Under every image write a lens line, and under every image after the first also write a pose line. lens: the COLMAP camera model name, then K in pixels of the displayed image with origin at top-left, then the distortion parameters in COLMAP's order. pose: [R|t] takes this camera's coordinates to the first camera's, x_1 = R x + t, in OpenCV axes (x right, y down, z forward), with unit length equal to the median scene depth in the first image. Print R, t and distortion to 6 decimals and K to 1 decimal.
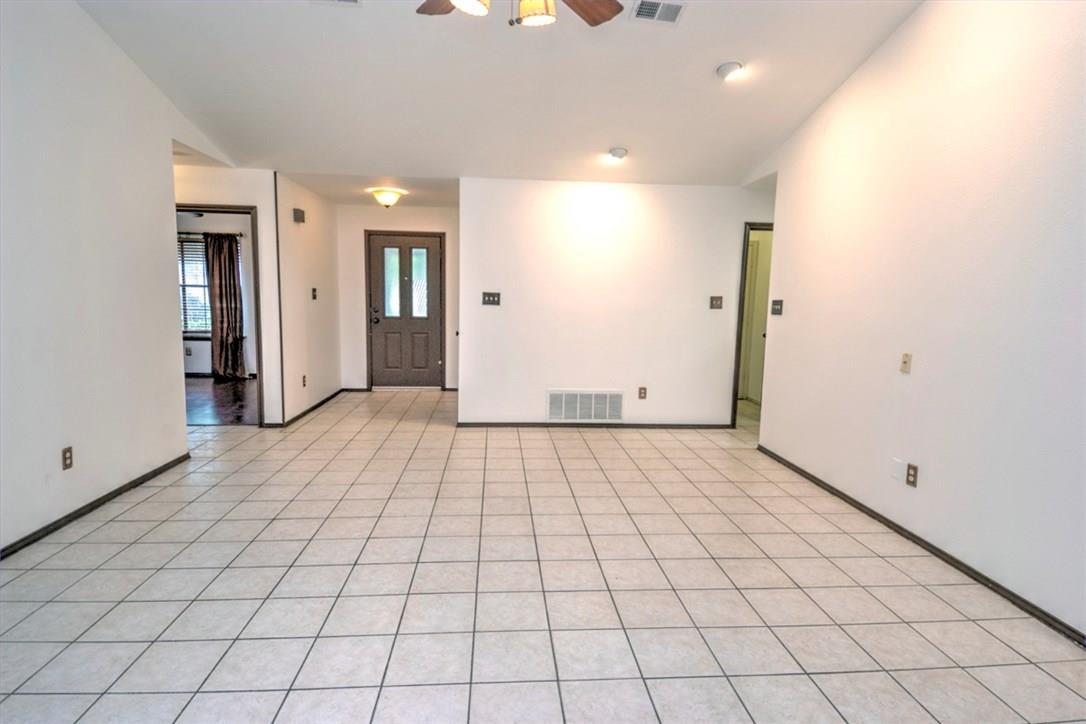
lens RADIAL K [[576.5, 0, 545.1], [0, 576.5, 362.1], [0, 0, 1]] dist [0.027852, -0.027626]
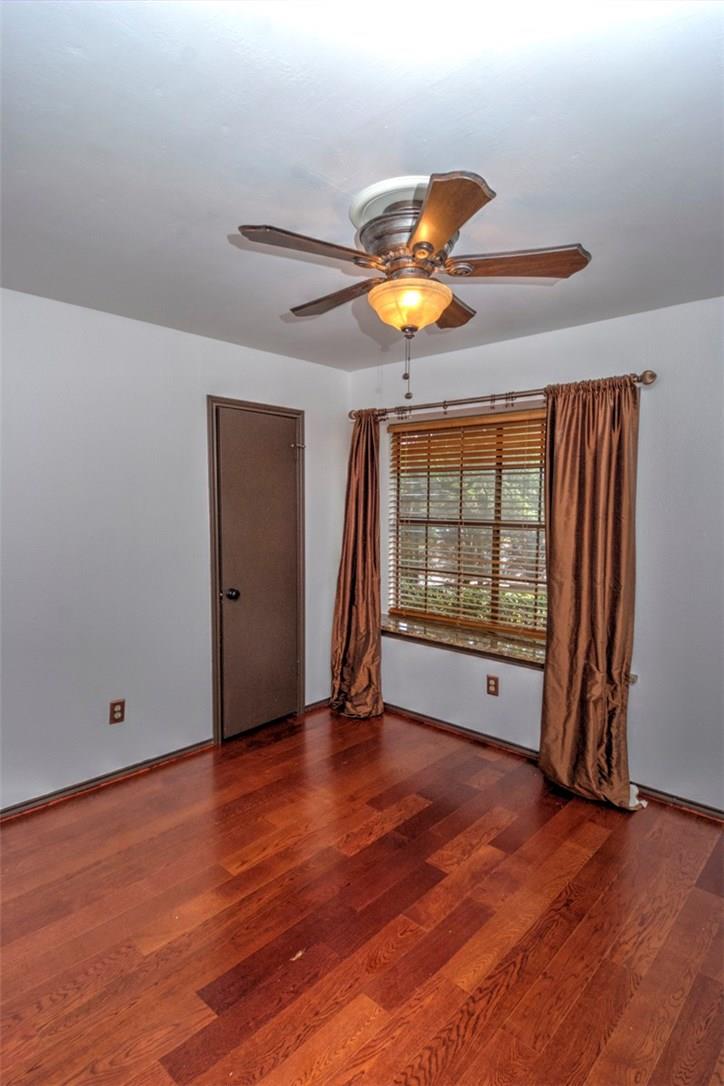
lens RADIAL K [[576.5, 0, 364.7], [0, 576.5, 539.7], [0, 0, 1]] dist [0.027852, -0.027626]
pose [[0.679060, 0.026314, -0.733611, -0.380543], [-0.085519, 0.995388, -0.043456, -0.096094], [0.729084, 0.092246, 0.678179, 0.650948]]
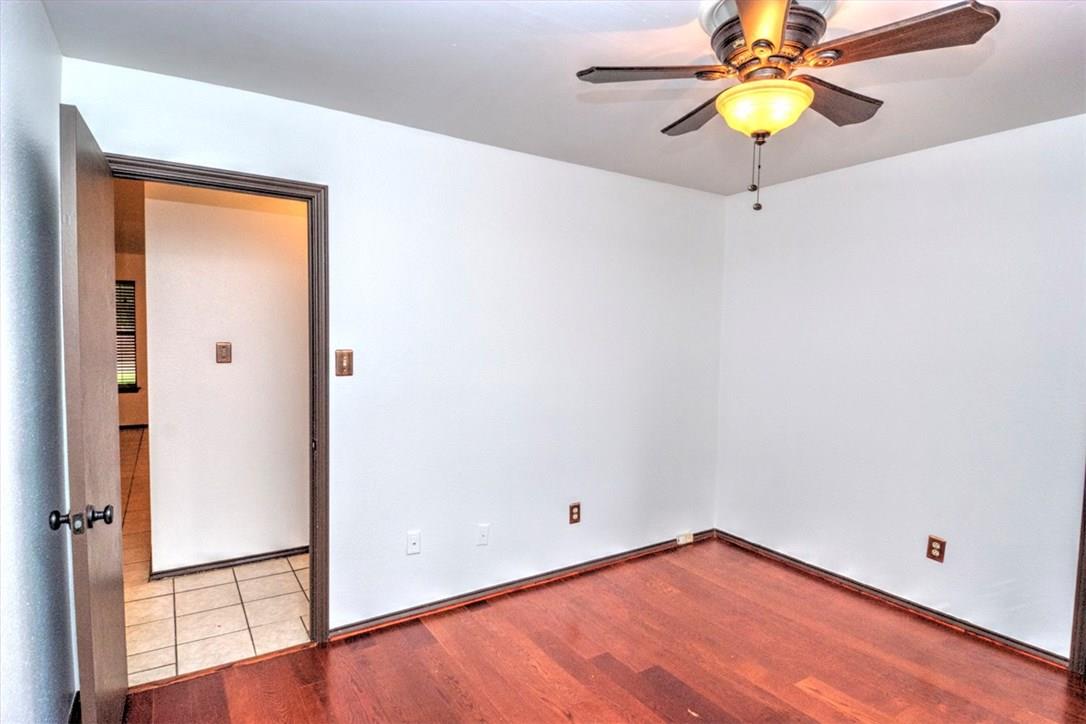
lens RADIAL K [[576.5, 0, 546.1], [0, 576.5, 365.0], [0, 0, 1]] dist [0.027852, -0.027626]
pose [[-0.875817, -0.010172, -0.482536, -0.362550], [-0.100406, 0.981744, 0.161545, -0.180014], [0.472084, 0.189934, -0.860850, 1.349874]]
